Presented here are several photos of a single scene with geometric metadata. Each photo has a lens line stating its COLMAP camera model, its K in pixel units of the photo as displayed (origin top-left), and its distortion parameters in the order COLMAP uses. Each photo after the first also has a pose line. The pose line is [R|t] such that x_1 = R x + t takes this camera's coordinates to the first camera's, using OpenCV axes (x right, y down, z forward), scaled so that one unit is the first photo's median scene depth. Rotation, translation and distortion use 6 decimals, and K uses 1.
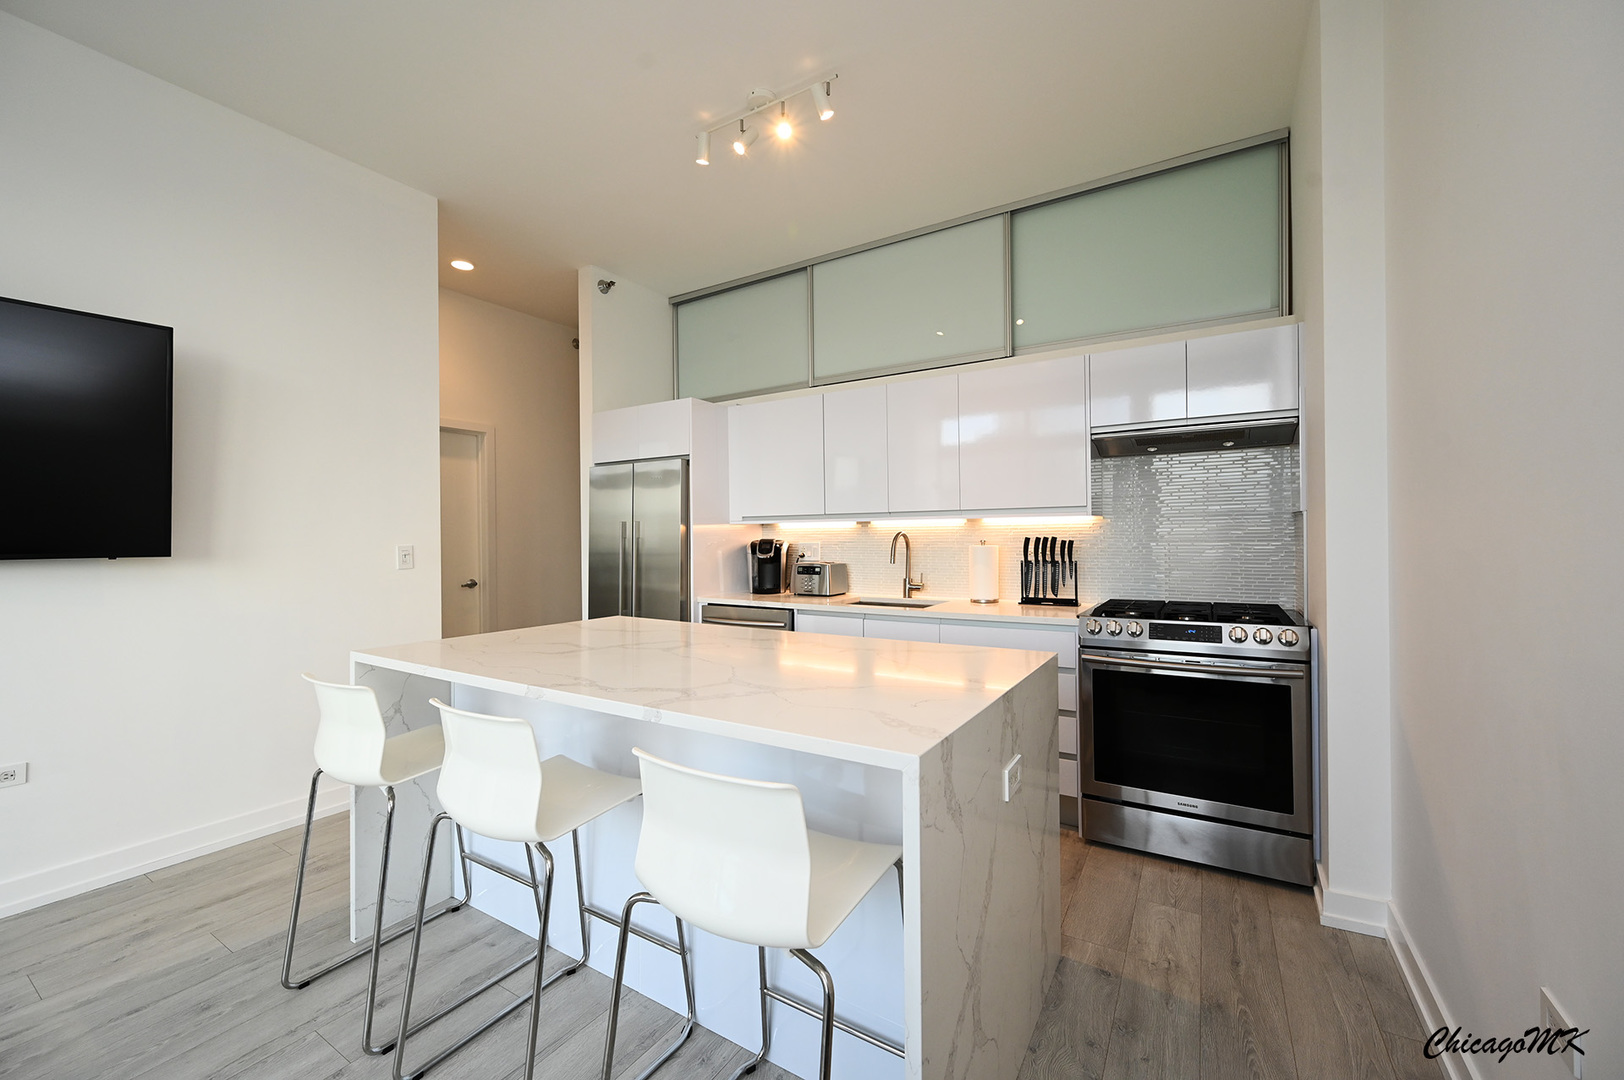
lens RADIAL K [[639.5, 0, 816.0], [0, 639.5, 535.5], [0, 0, 1]] dist [0.000378, 0.000443]
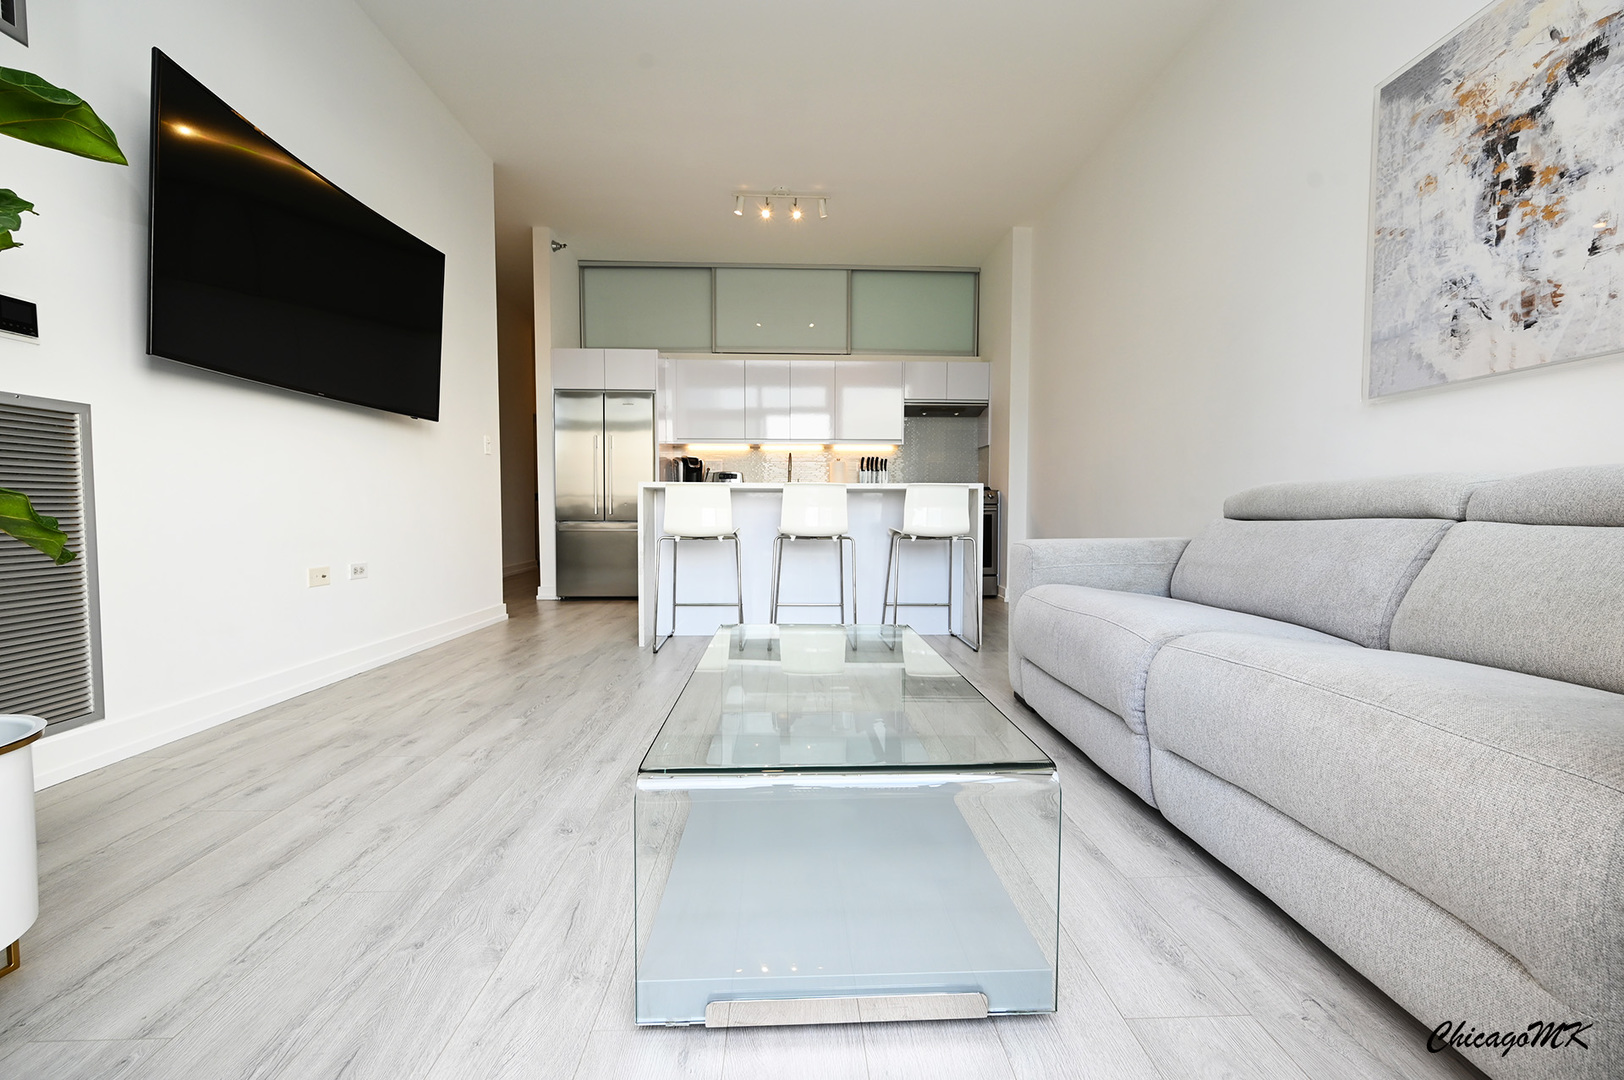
lens RADIAL K [[639.5, 0, 816.0], [0, 639.5, 535.5], [0, 0, 1]] dist [0.000378, 0.000443]
pose [[0.829809, -0.013294, 0.557889, -0.798460], [-0.009334, 0.999246, 0.037694, 0.158622], [-0.557970, -0.036486, 0.829059, -0.437744]]
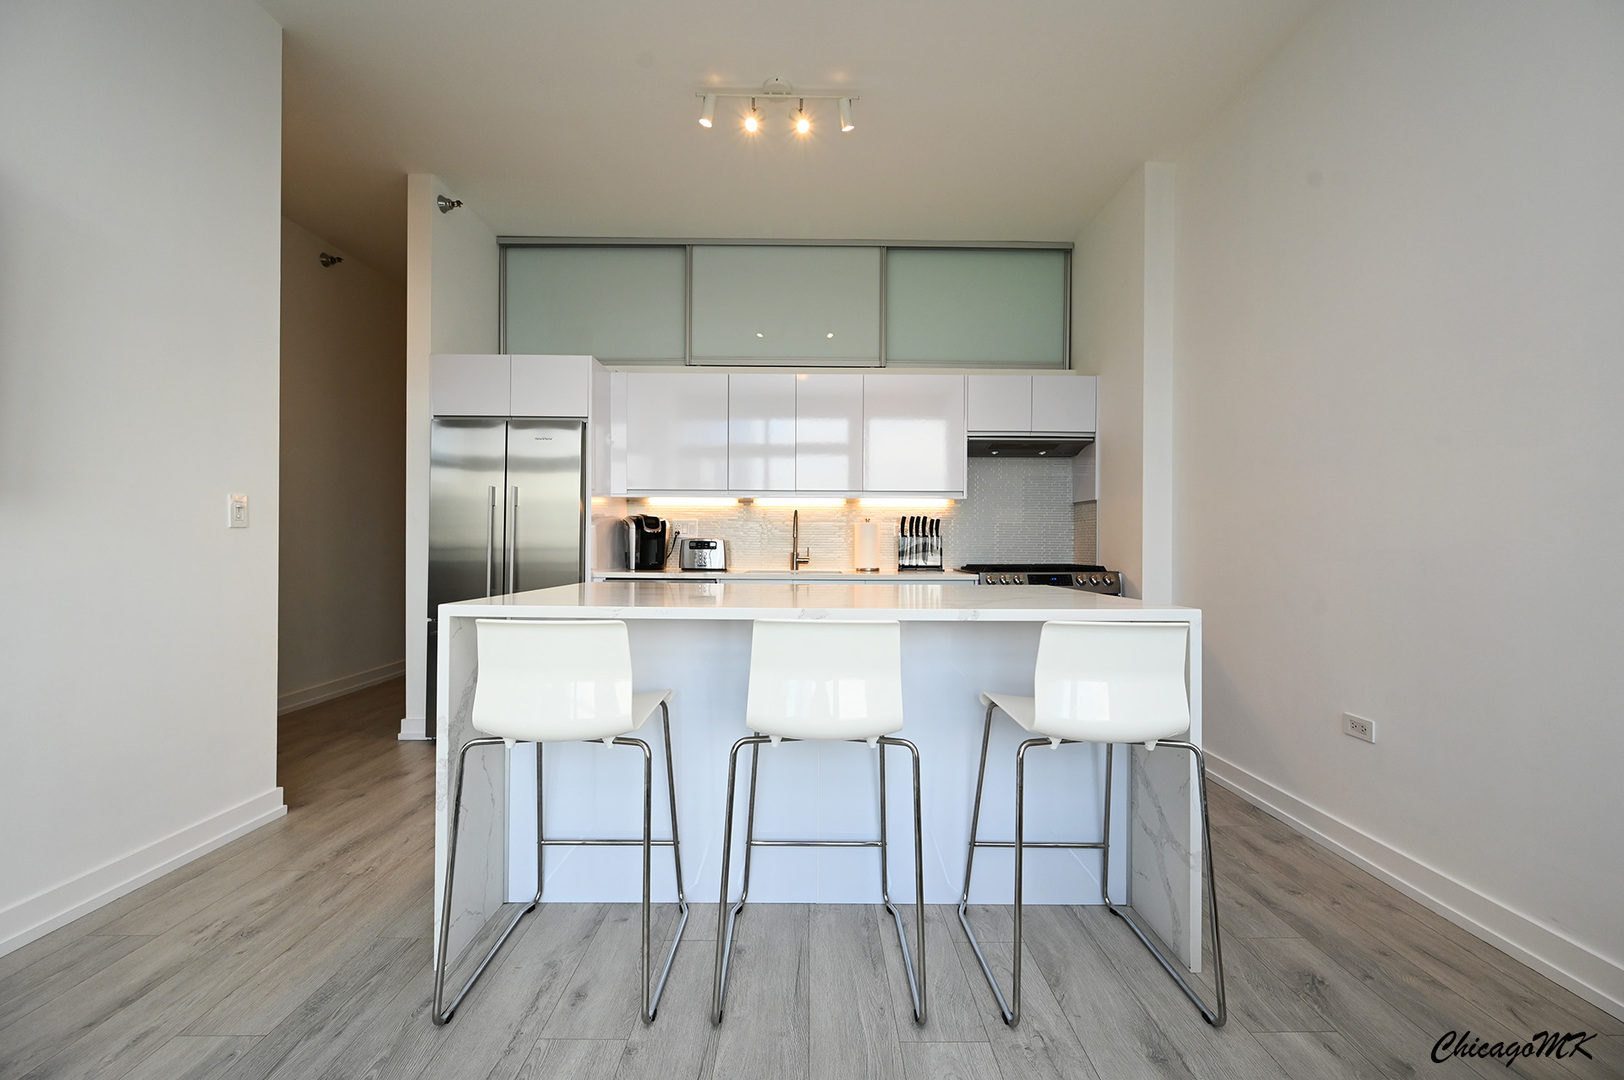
lens RADIAL K [[639.1, 0, 815.4], [0, 639.1, 541.7], [0, 0, 1]] dist [-0.000393, 0.000220]
pose [[0.848460, 0.016325, 0.529008, -0.462718], [-0.014524, 0.999866, -0.007561, 0.063101], [-0.529060, -0.001268, 0.848583, 0.051802]]
